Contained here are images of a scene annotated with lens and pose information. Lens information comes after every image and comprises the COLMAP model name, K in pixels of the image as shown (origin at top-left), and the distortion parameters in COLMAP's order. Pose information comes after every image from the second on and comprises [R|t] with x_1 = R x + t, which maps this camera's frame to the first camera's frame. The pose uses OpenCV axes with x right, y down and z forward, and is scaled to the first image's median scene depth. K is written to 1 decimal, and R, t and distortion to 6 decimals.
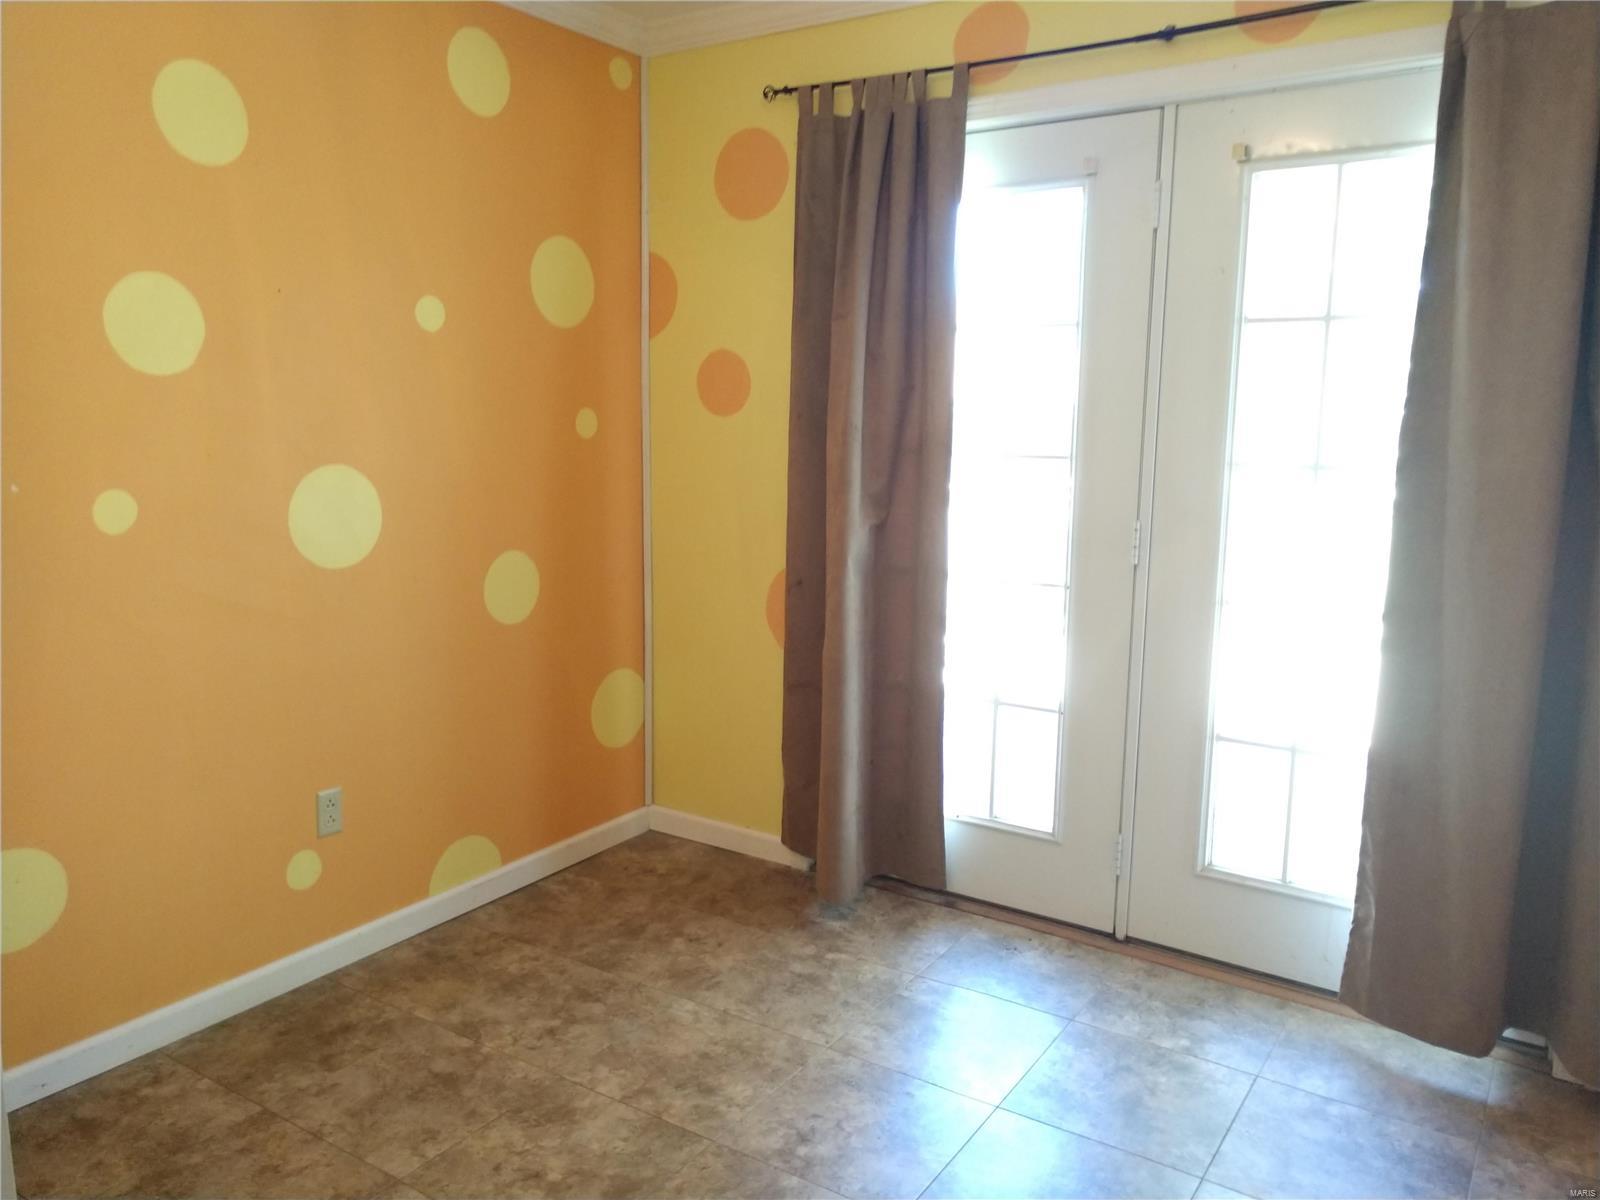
lens RADIAL K [[1205.9, 0, 796.7], [0, 1205.9, 598.6], [0, 0, 1]] dist [0.044735, -0.015348]
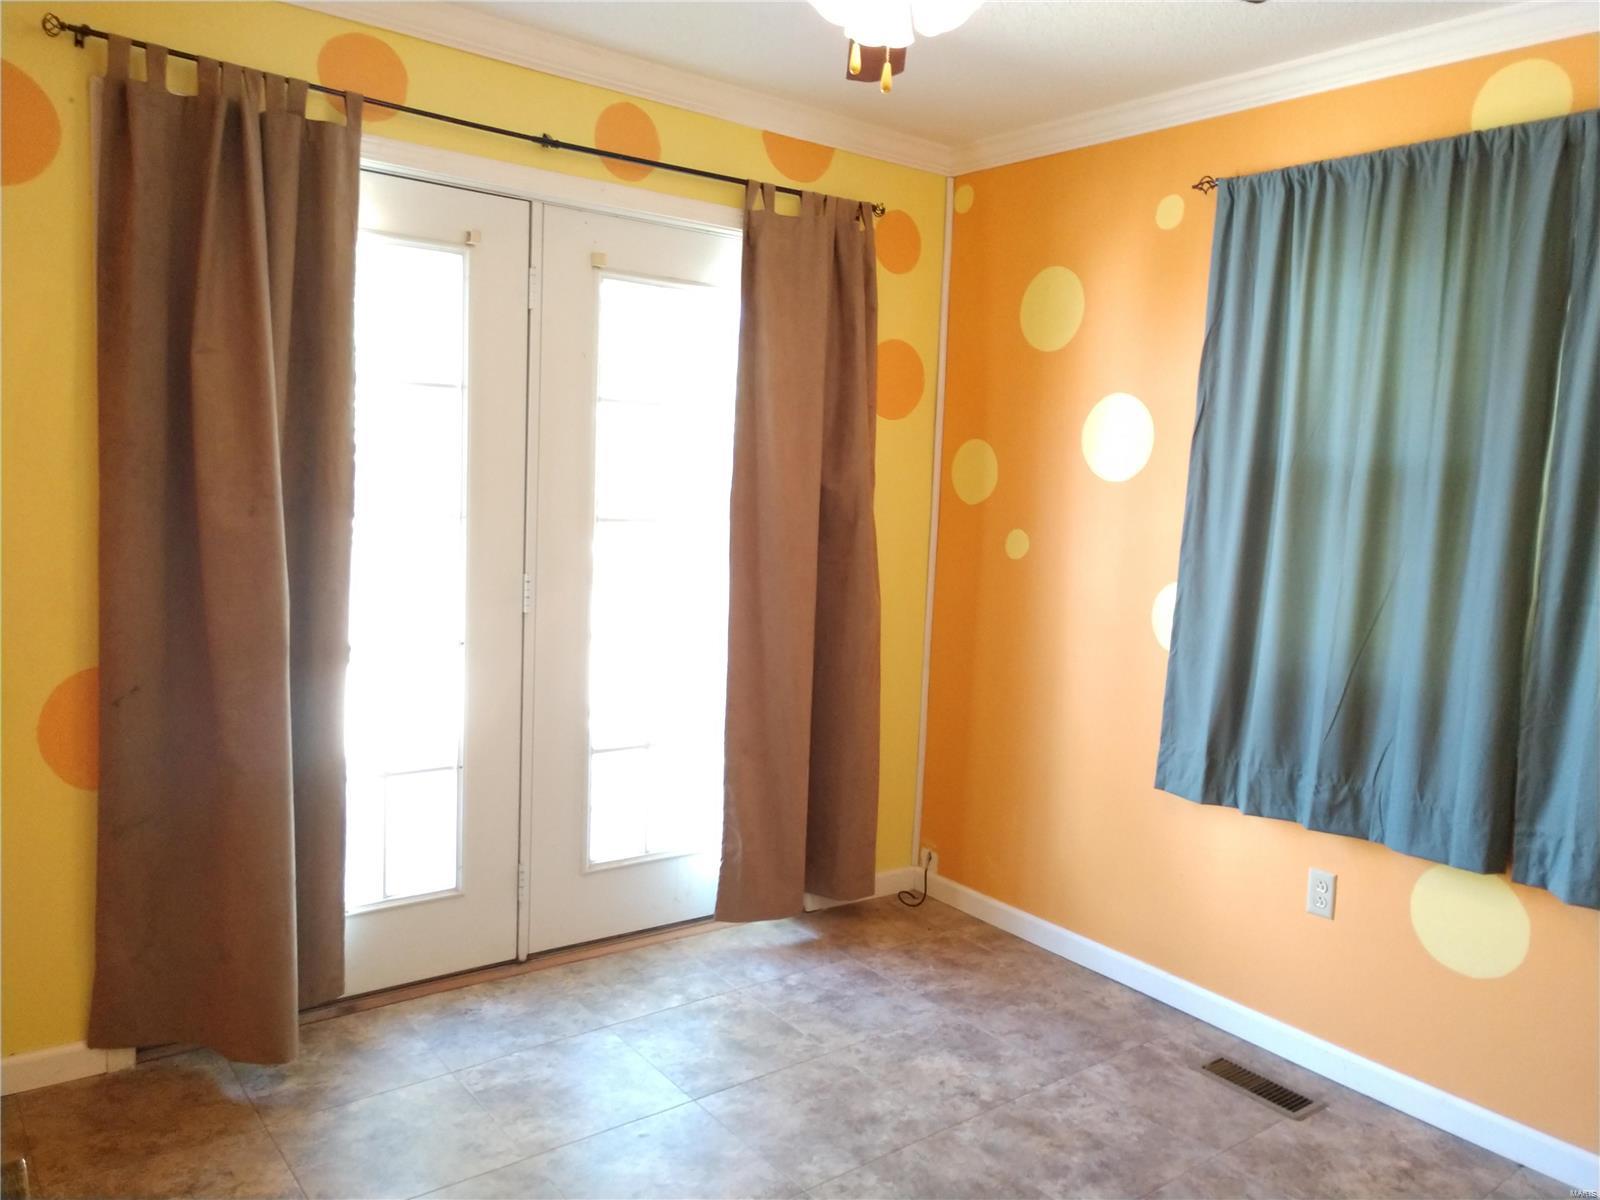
lens RADIAL K [[1205.9, 0, 797.8], [0, 1205.9, 604.4], [0, 0, 1]] dist [0.044735, -0.015348]
pose [[0.332200, -0.102714, 0.937599, -0.652616], [0.106415, 0.991787, 0.070947, -0.085762], [-0.937187, 0.076206, 0.340402, 0.396578]]
